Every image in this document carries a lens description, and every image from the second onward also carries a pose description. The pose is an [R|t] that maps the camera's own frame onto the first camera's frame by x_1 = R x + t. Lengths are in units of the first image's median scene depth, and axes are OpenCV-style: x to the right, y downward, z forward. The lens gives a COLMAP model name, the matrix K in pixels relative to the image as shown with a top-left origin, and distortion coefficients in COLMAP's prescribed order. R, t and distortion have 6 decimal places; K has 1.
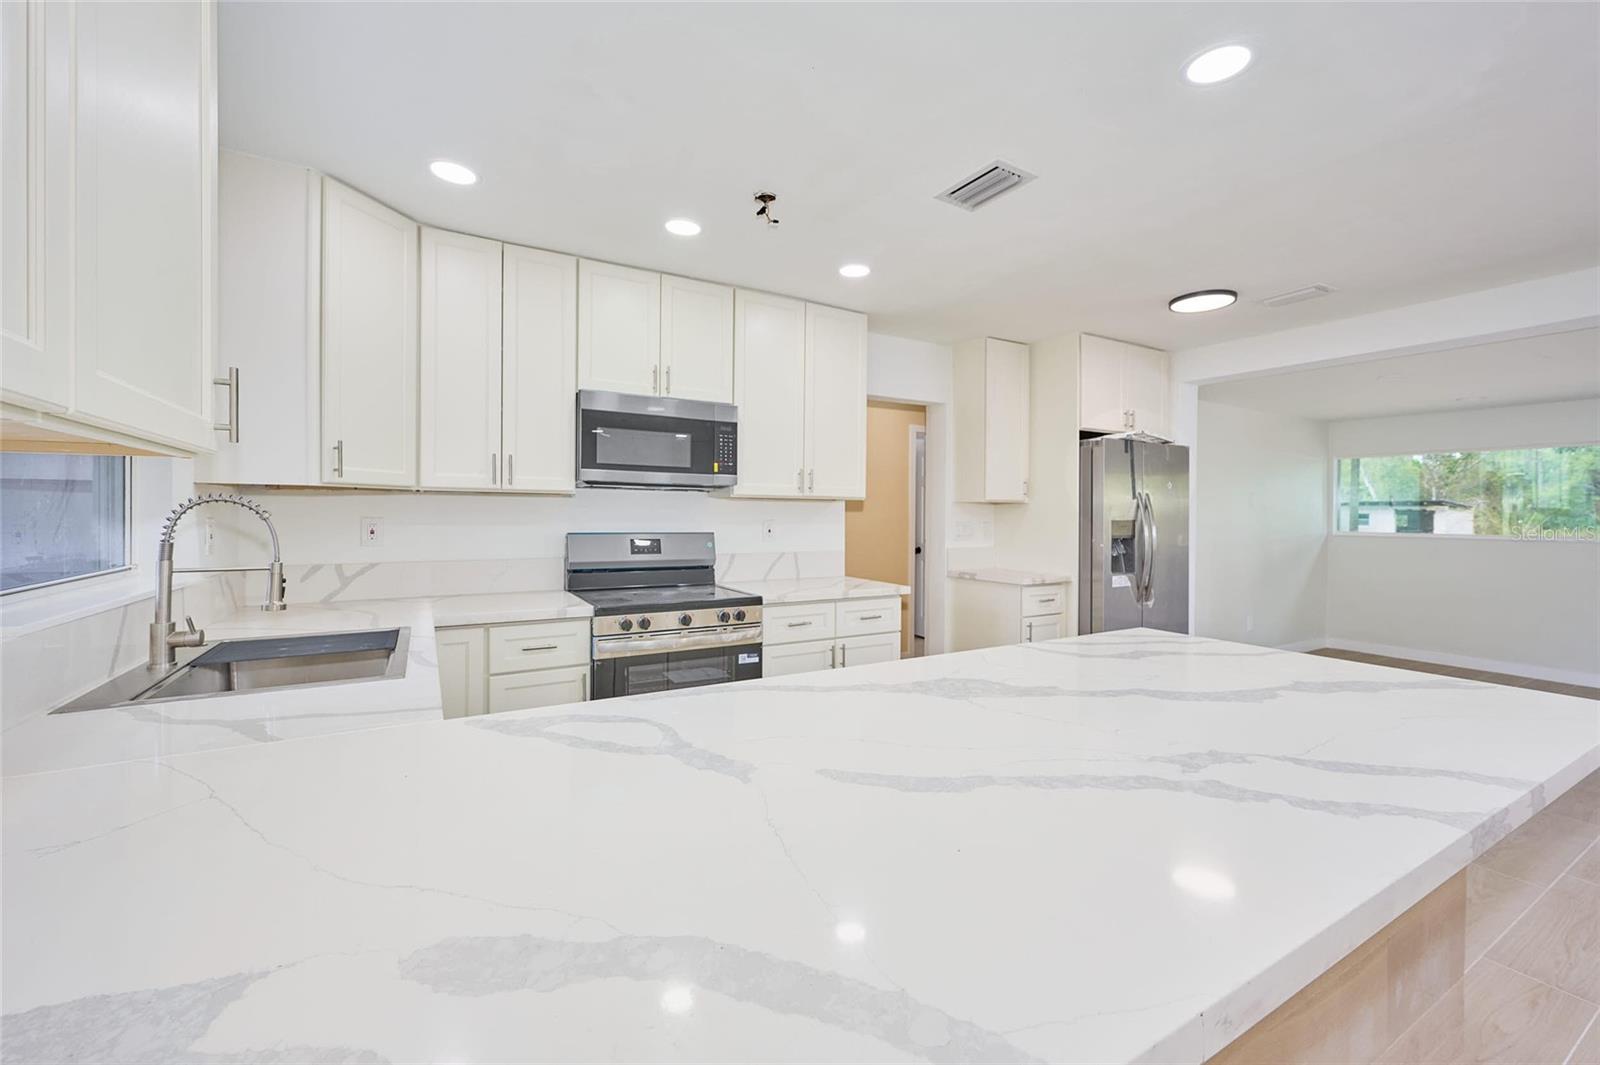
lens RADIAL K [[643.2, 0, 799.4], [0, 643.2, 518.1], [0, 0, 1]] dist [-0.000394, 0.000055]
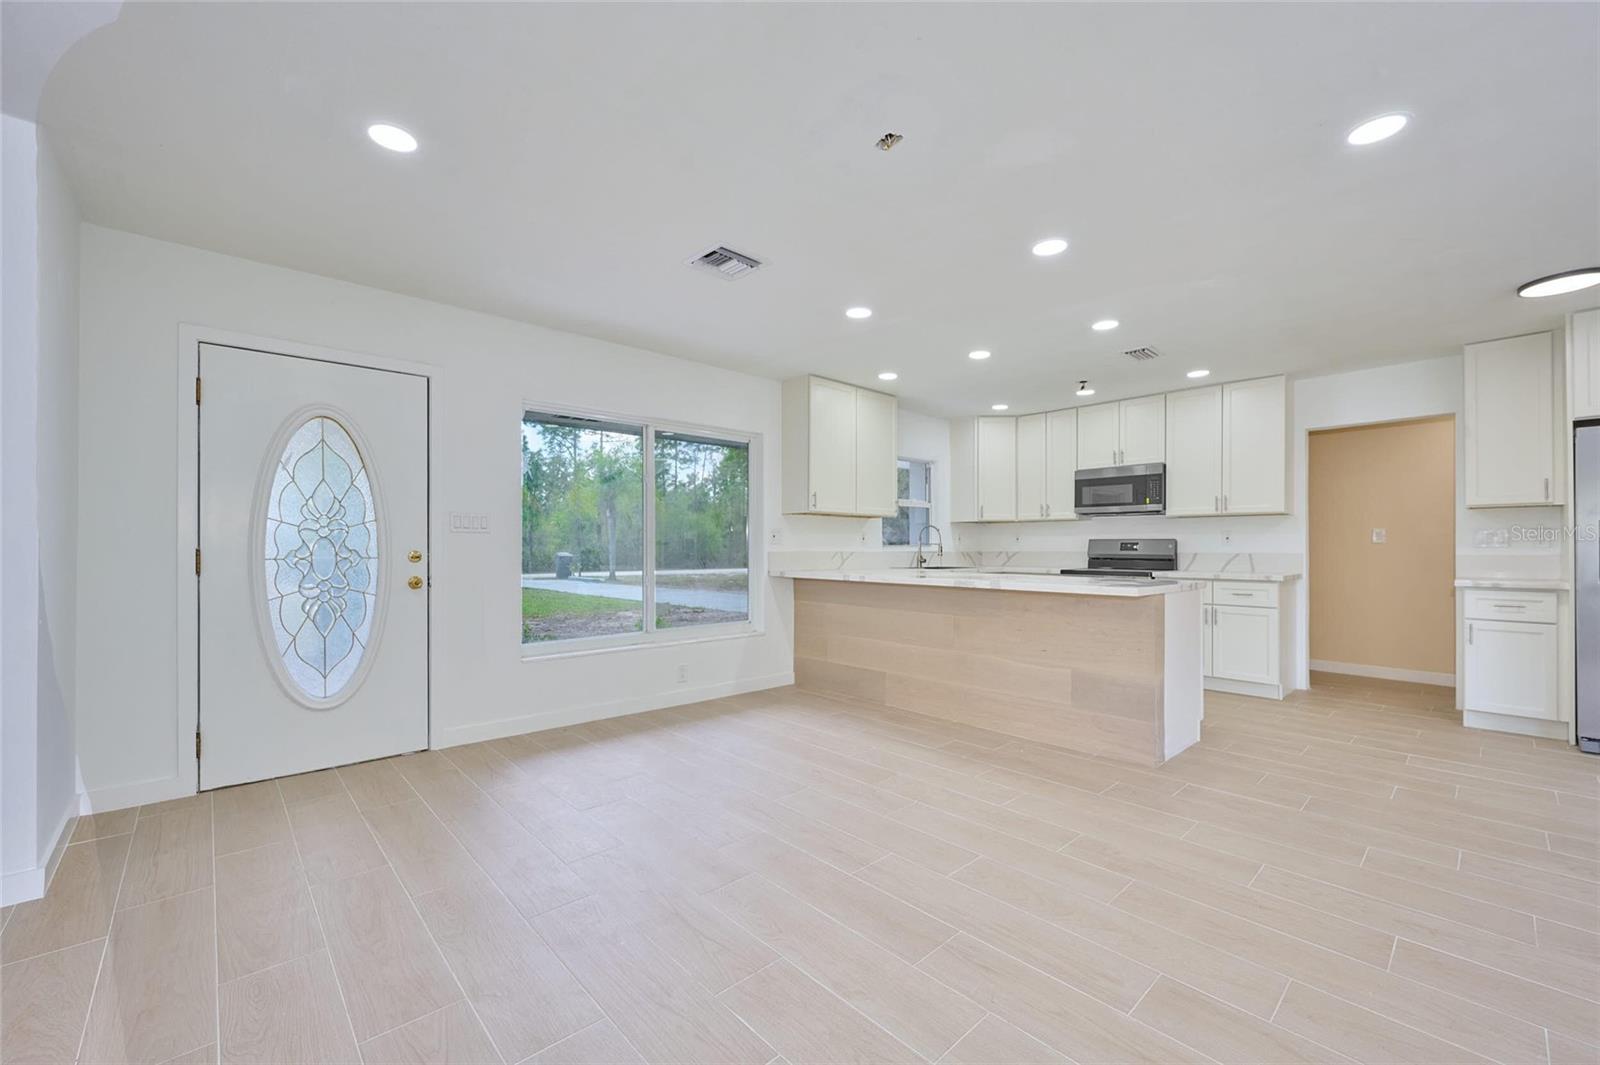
lens RADIAL K [[643.1, 0, 806.2], [0, 643.1, 548.8], [0, 0, 1]] dist [-0.001632, -0.000222]
pose [[0.221523, -0.004382, -0.975145, 1.357812], [-0.006144, 0.999964, -0.005890, 0.067759], [0.975136, 0.007296, 0.221488, -0.297837]]
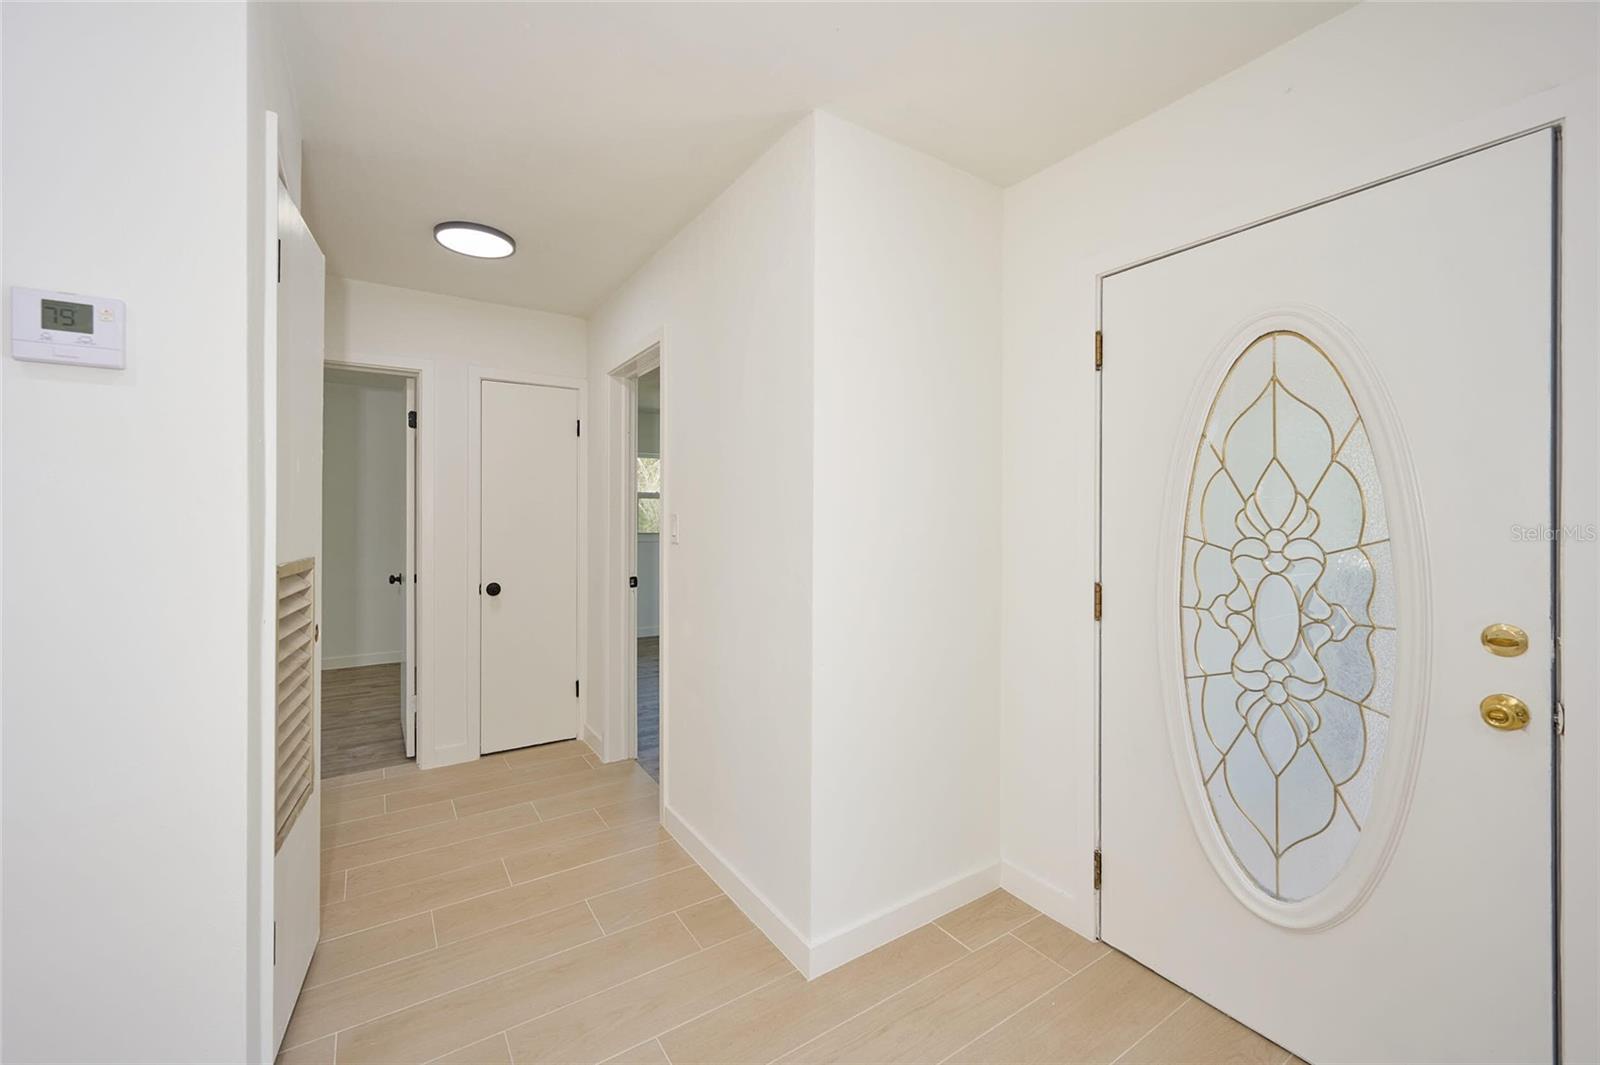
lens RADIAL K [[643.2, 0, 799.4], [0, 643.2, 518.1], [0, 0, 1]] dist [-0.000394, 0.000055]
pose [[-0.998406, -0.006699, -0.056039, 0.622798], [-0.007004, 0.999962, 0.005254, 0.006161], [0.056001, 0.005638, -0.998415, -0.331422]]
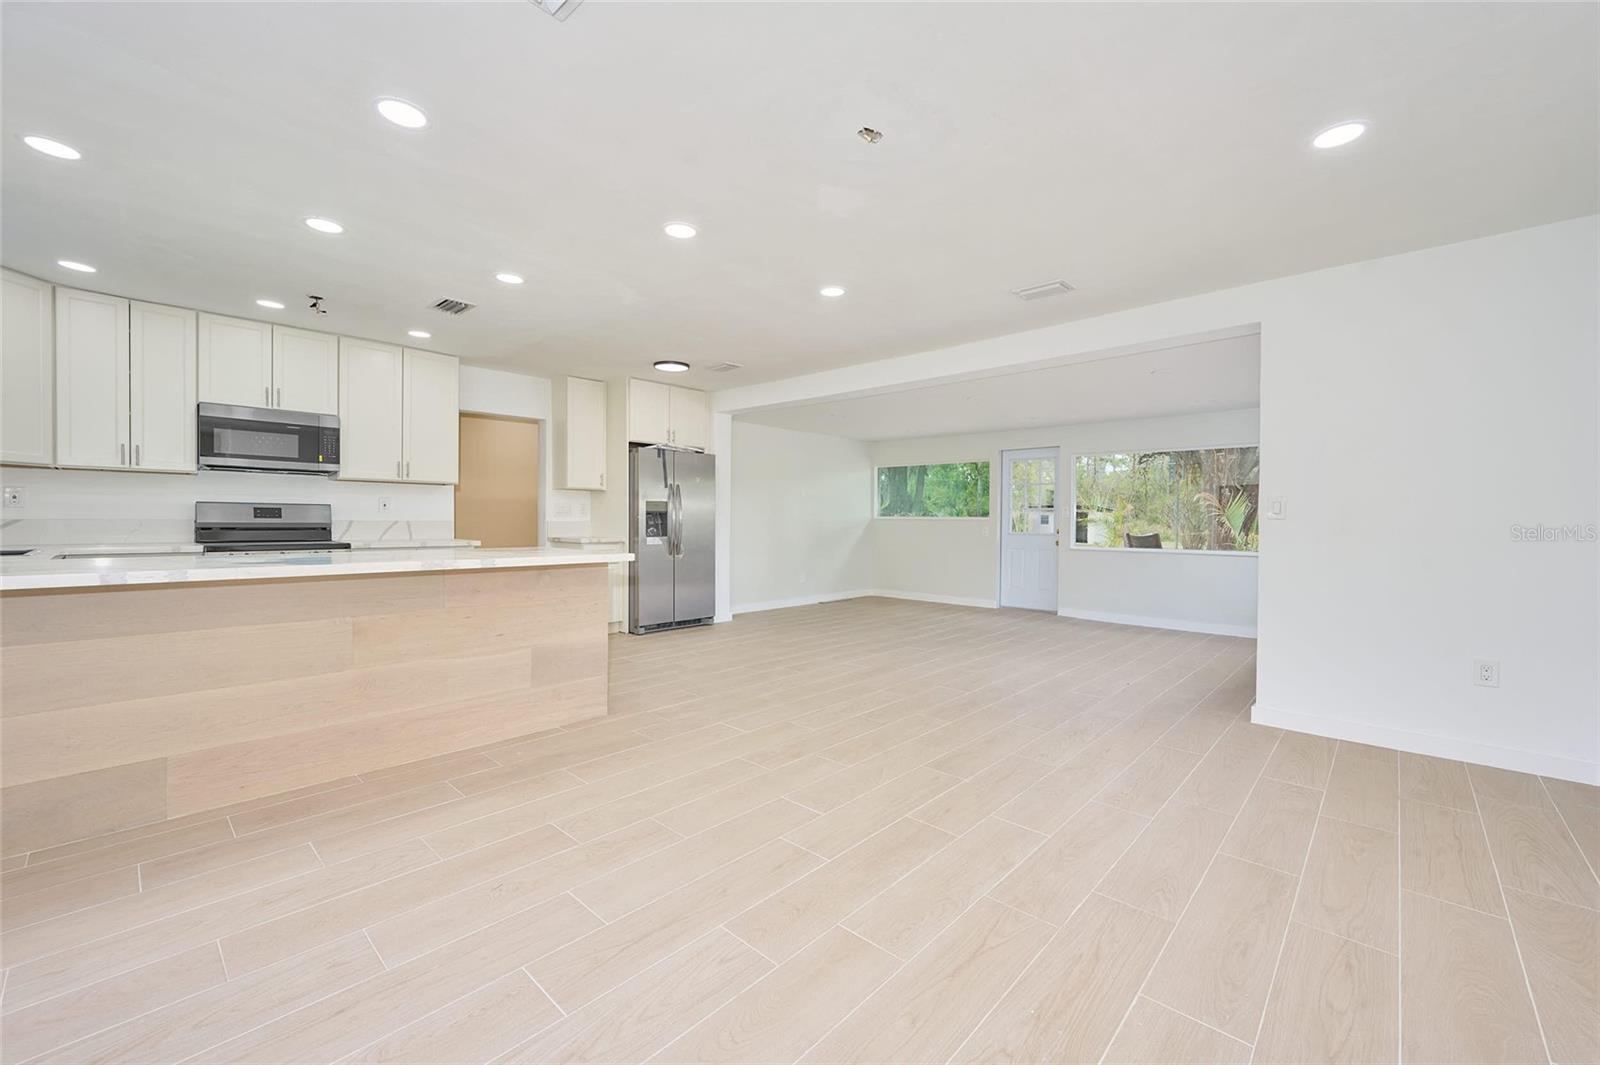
lens RADIAL K [[642.3, 0, 796.8], [0, 642.3, 527.9], [0, 0, 1]] dist [0.000160, 0.000116]
pose [[0.958479, -0.003164, 0.285144, 0.487455], [0.000406, 0.999953, 0.009730, 0.065179], [-0.285161, -0.009210, 0.958435, -0.709520]]
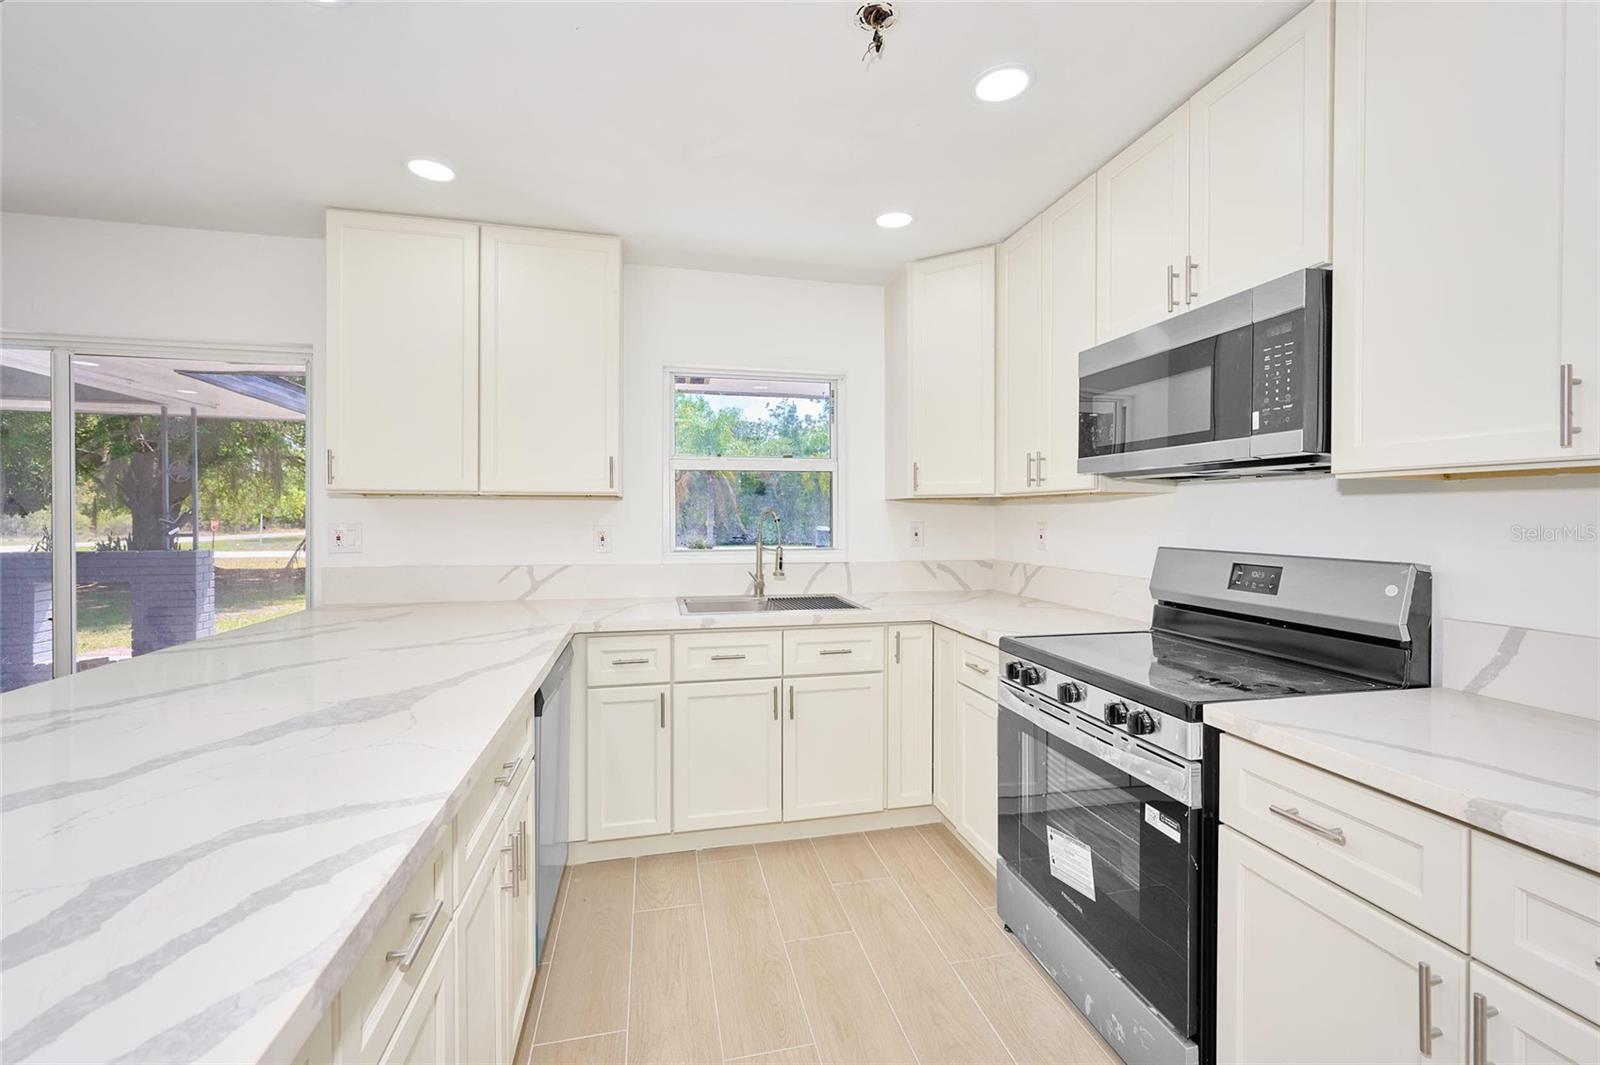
lens RADIAL K [[652.7, 0, 802.0], [0, 652.7, 519.9], [0, 0, 1]] dist [0.001116, 0.000029]
pose [[-0.294391, -0.001626, -0.955684, 0.420785], [-0.009782, 0.999951, 0.001312, -0.003070], [0.955635, 0.009735, -0.294393, 0.808951]]
